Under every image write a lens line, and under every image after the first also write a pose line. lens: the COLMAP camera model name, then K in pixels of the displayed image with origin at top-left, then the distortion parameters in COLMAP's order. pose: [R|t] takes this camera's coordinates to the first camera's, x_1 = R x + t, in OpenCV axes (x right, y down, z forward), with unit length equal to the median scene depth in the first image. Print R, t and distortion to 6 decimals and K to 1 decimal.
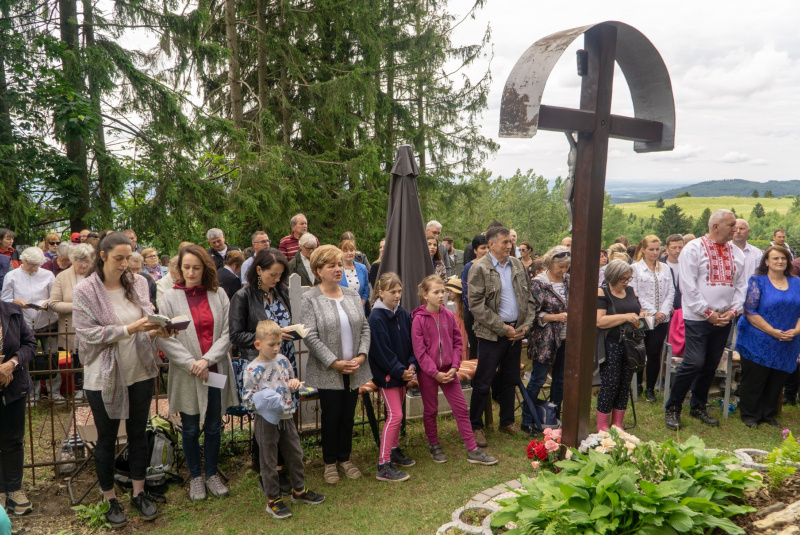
lens RADIAL K [[686.9, 0, 398.0], [0, 686.9, 283.9], [0, 0, 1]] dist [-0.004935, 0.059778]
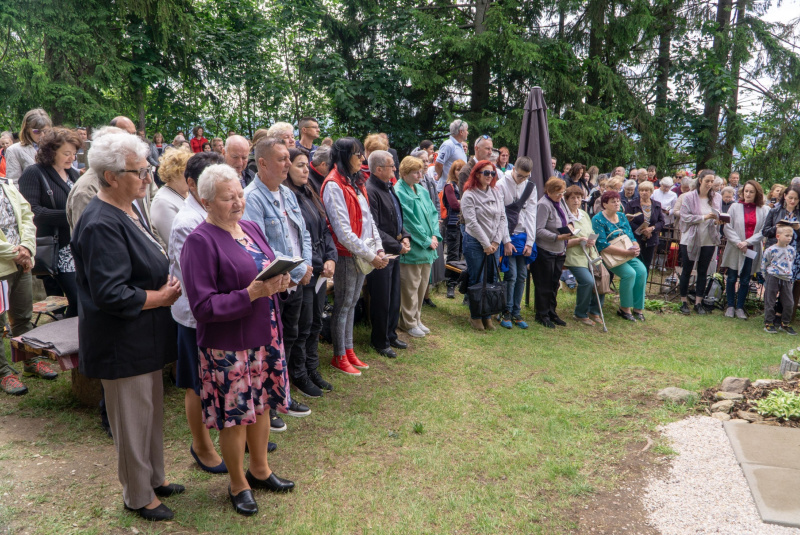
lens RADIAL K [[686.9, 0, 398.0], [0, 686.9, 283.9], [0, 0, 1]] dist [-0.004935, 0.059778]
pose [[0.652852, 0.173078, -0.737447, 0.303514], [-0.114387, 0.984908, 0.129892, 0.054865], [0.748799, -0.000446, 0.662797, -0.570027]]
